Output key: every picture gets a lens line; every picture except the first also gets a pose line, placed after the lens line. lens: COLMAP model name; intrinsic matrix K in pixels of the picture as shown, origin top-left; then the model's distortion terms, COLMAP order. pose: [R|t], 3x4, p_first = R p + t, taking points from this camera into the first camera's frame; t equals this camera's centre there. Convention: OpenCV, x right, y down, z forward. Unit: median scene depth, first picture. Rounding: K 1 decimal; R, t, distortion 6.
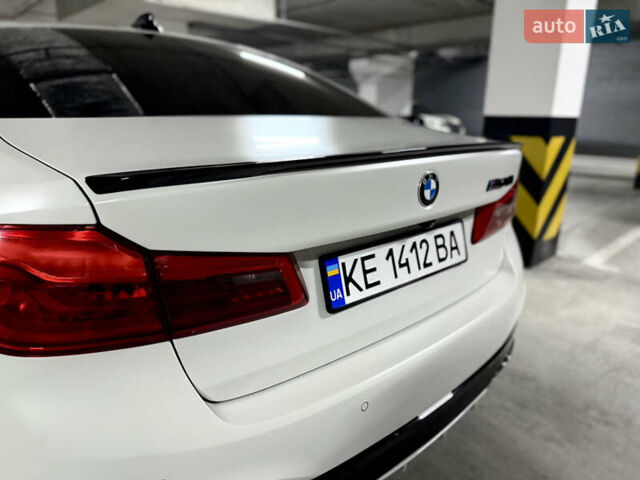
lens RADIAL K [[452.8, 0, 320.2], [0, 452.8, 238.6], [0, 0, 1]] dist [0.046431, -0.068608]
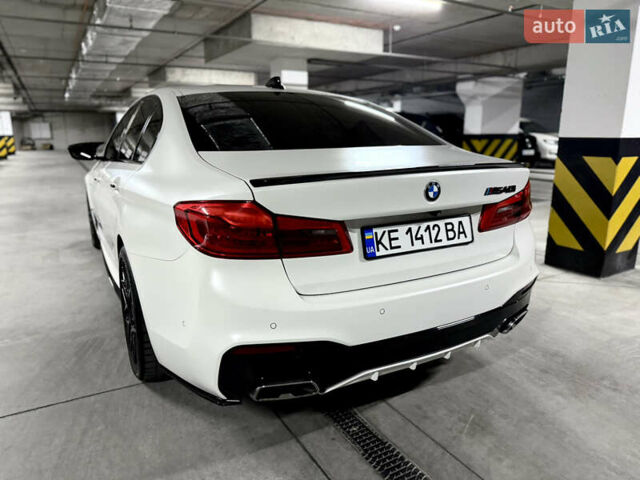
lens RADIAL K [[452.8, 0, 317.5], [0, 452.8, 241.0], [0, 0, 1]] dist [0.046431, -0.068608]
pose [[0.969793, 0.038212, -0.240917, 0.209351], [-0.046767, 0.998459, -0.029889, 0.124086], [0.239403, 0.040253, 0.970085, -0.616252]]
